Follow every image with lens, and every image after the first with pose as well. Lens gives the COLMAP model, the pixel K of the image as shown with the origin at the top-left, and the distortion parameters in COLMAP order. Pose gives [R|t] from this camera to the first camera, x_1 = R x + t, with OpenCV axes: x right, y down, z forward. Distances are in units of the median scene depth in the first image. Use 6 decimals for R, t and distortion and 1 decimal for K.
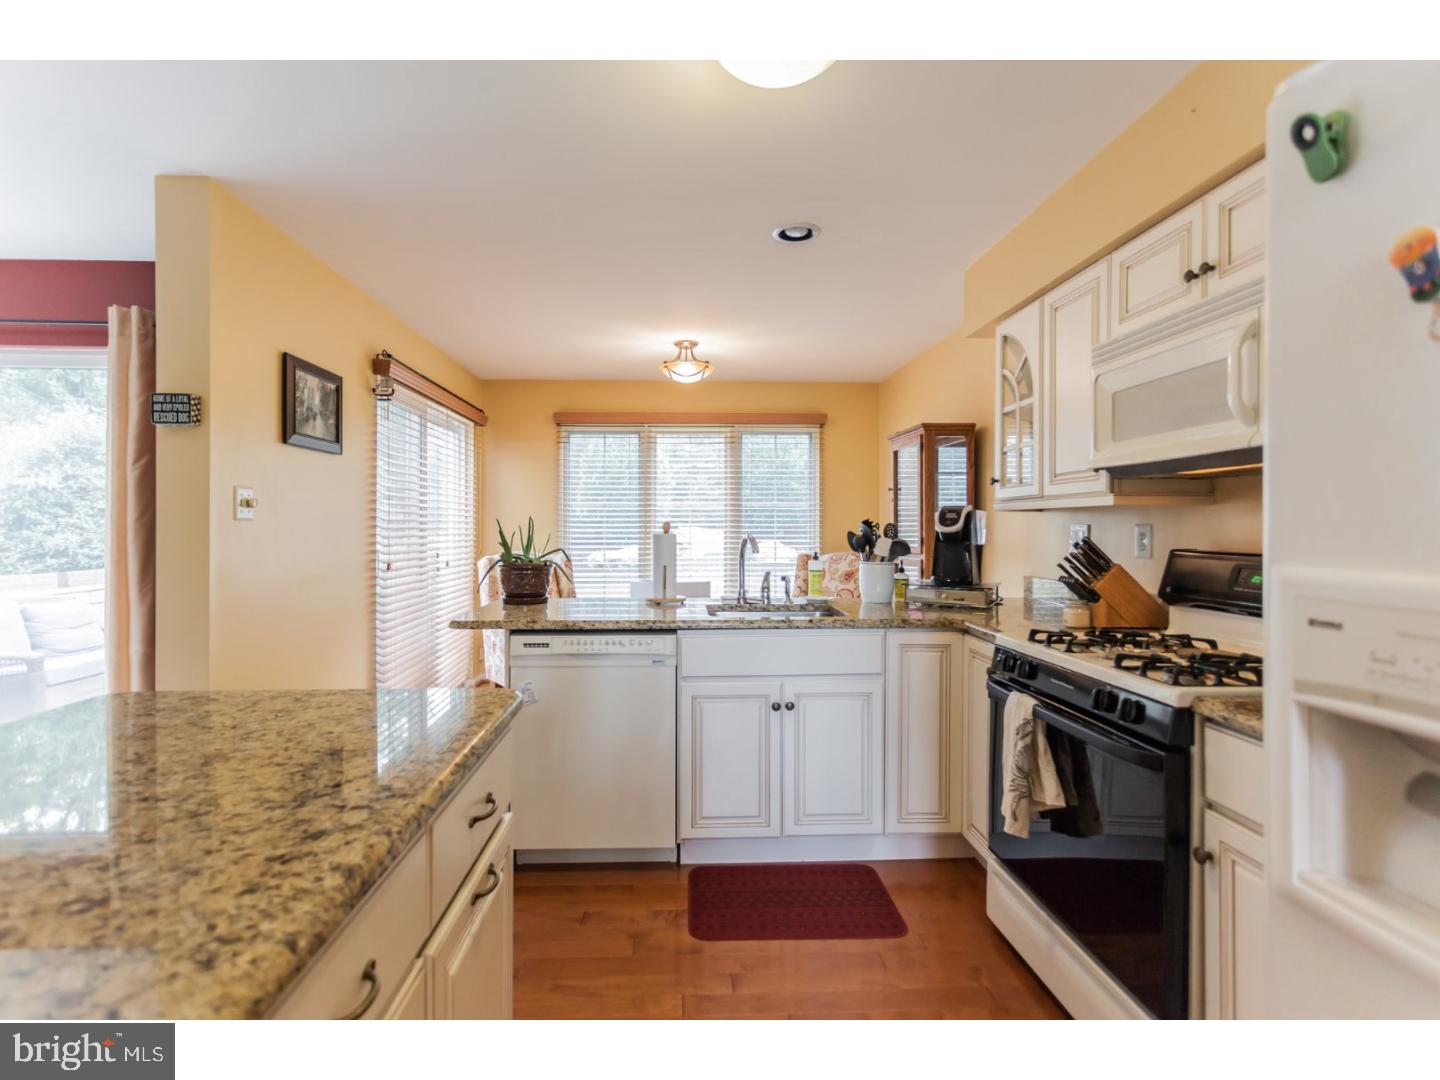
lens RADIAL K [[678.5, 0, 697.0], [0, 678.5, 526.9], [0, 0, 1]] dist [0.009818, 0.000223]
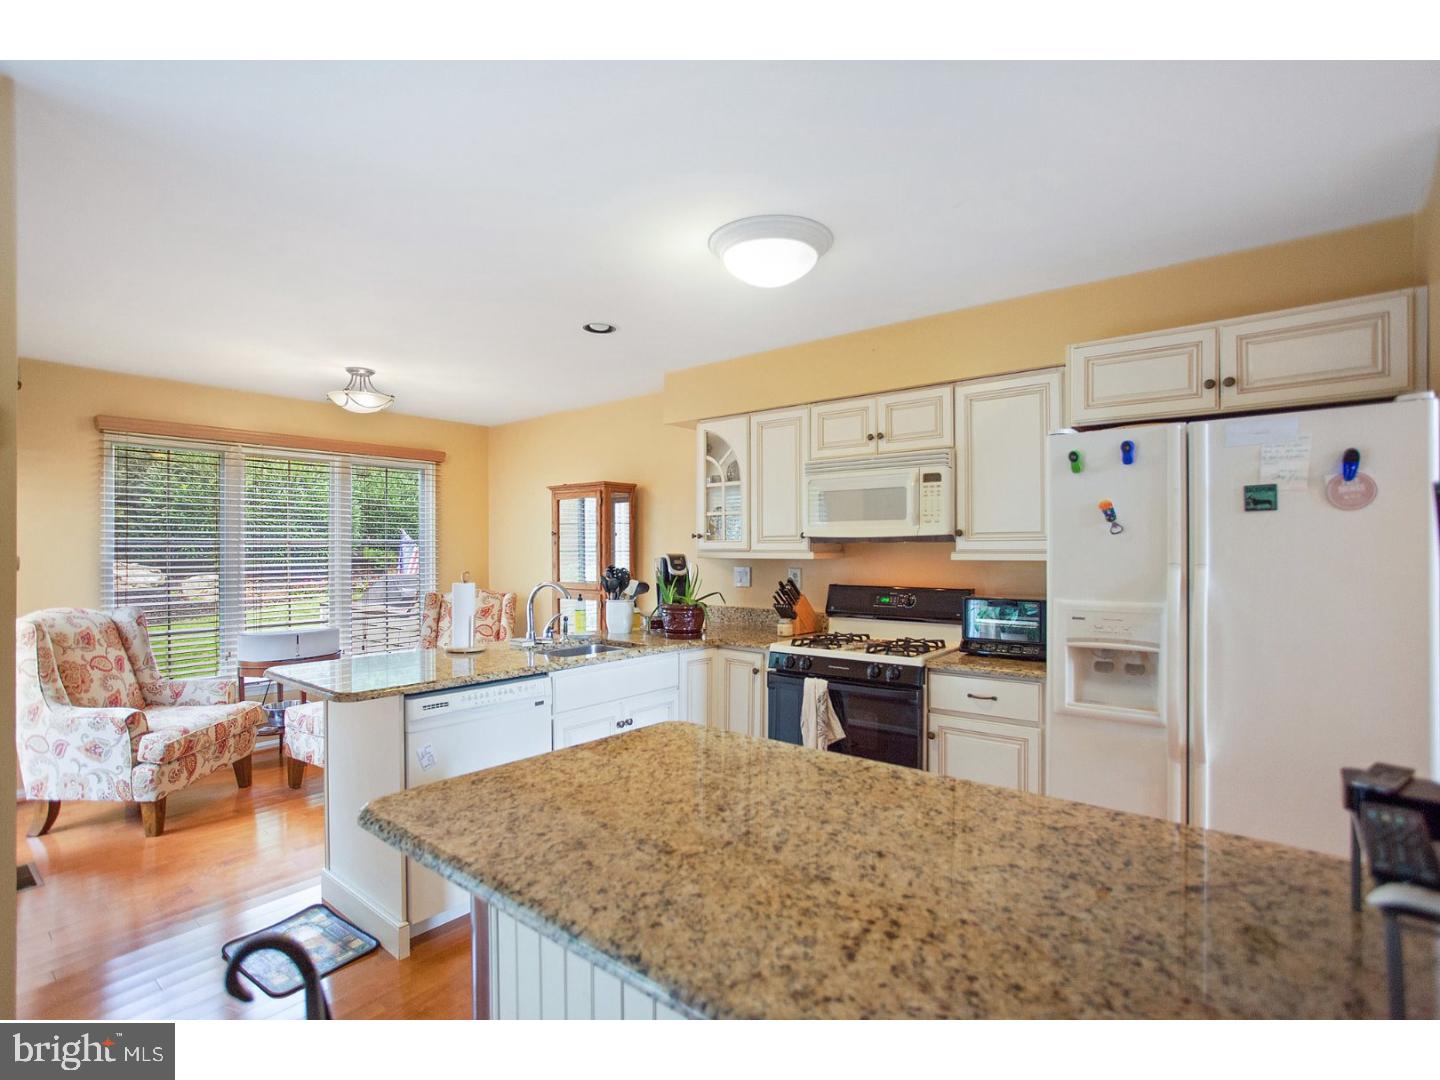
lens RADIAL K [[699.0, 0, 713.5], [0, 699.0, 554.3], [0, 0, 1]] dist [-0.021230, 0.000556]
pose [[0.671291, -0.007335, 0.741157, -0.718902], [0.003340, 0.999971, 0.006870, -0.049596], [-0.741186, -0.002136, 0.671296, 0.037473]]
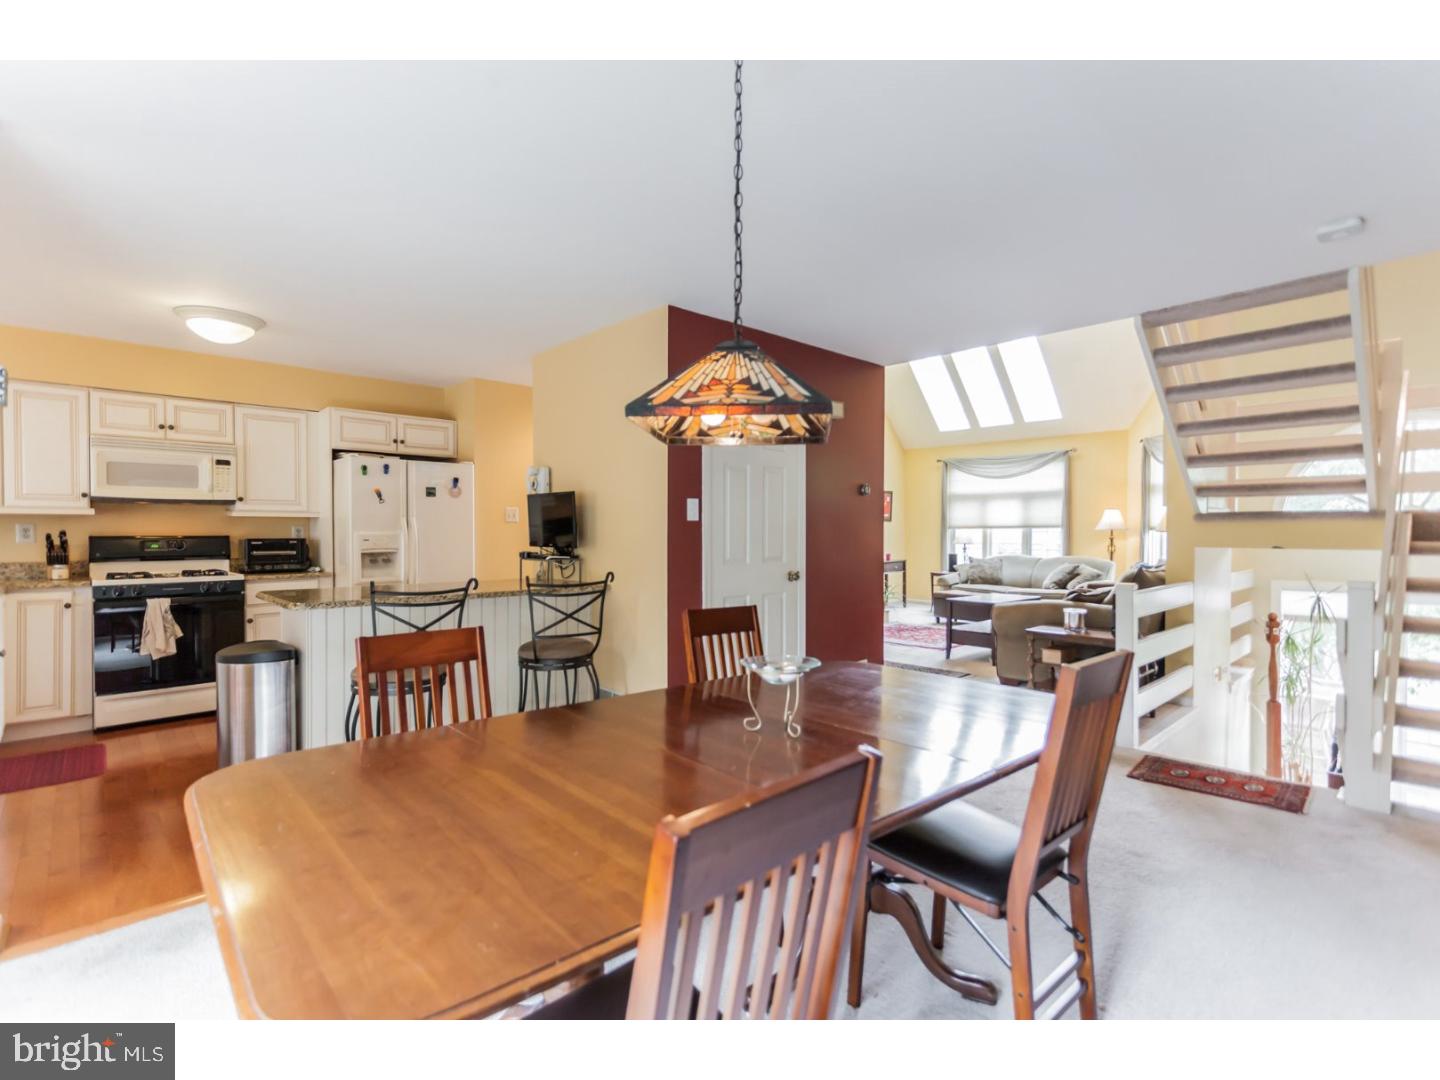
lens RADIAL K [[676.8, 0, 720.0], [0, 676.8, 540.0], [0, 0, 1]] dist [-0.000709, -0.000432]
pose [[-0.652078, -0.012370, 0.758051, -1.908423], [0.000224, 0.999864, 0.016509, 0.009639], [-0.758152, 0.010935, -0.651987, 0.802796]]
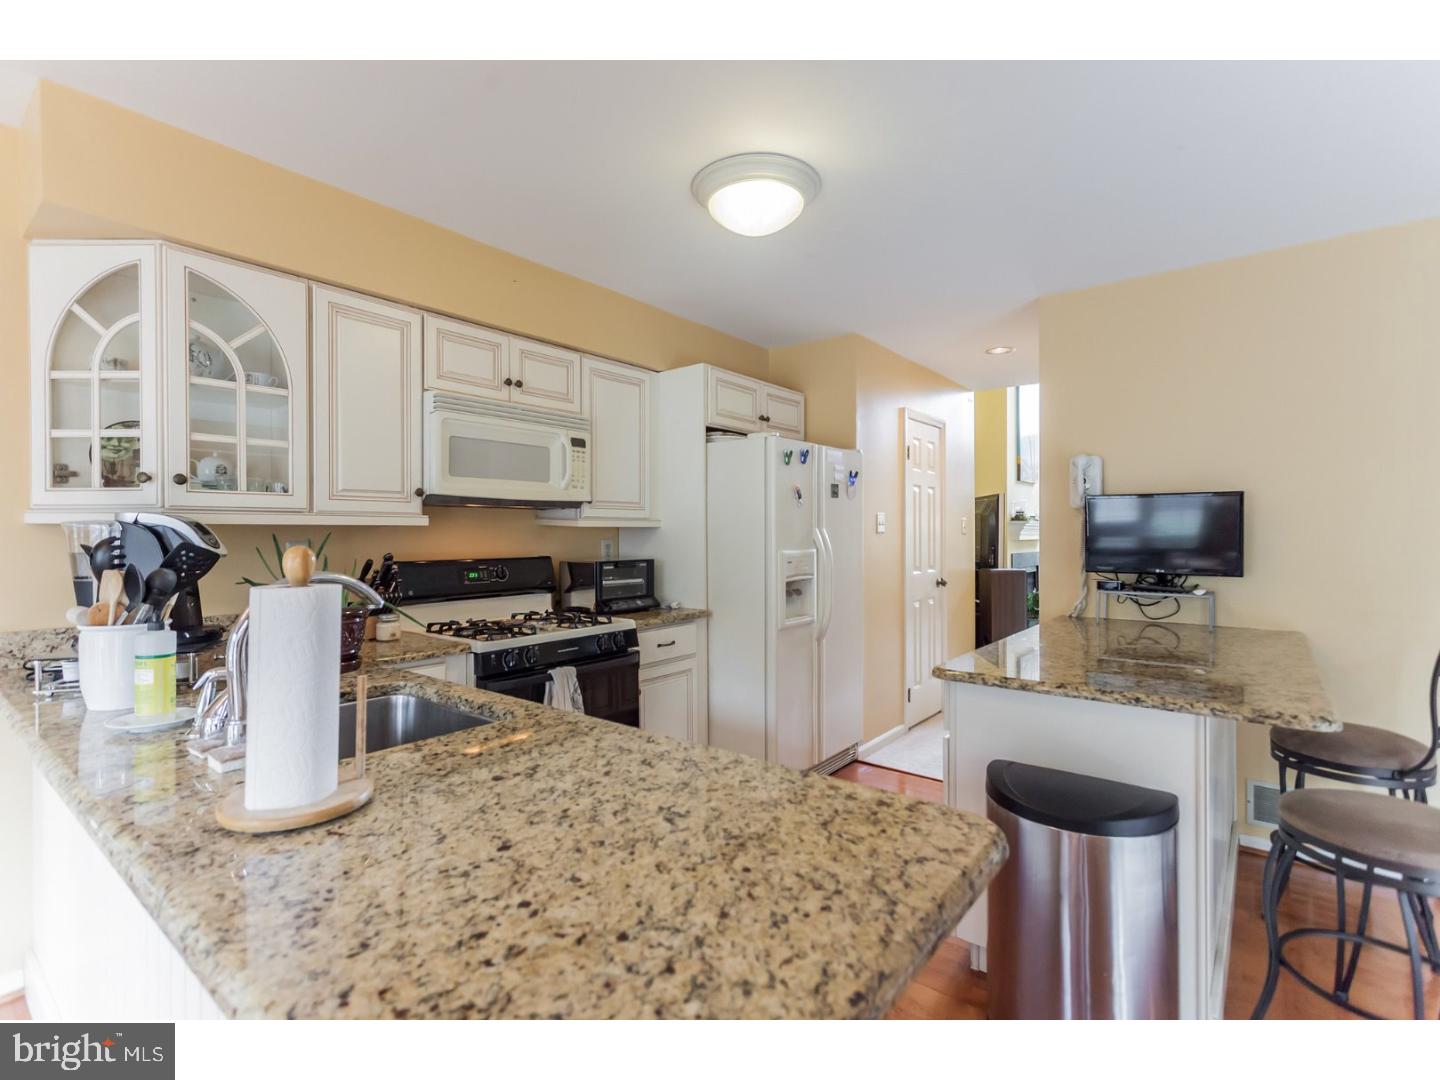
lens RADIAL K [[687.3, 0, 721.6], [0, 687.3, 532.5], [0, 0, 1]] dist [0.001893, 0.000103]
pose [[-0.755100, -0.001964, 0.655606, -0.508388], [0.000126, 0.999995, 0.003141, -0.020733], [-0.655609, 0.002454, -0.755096, 1.402172]]
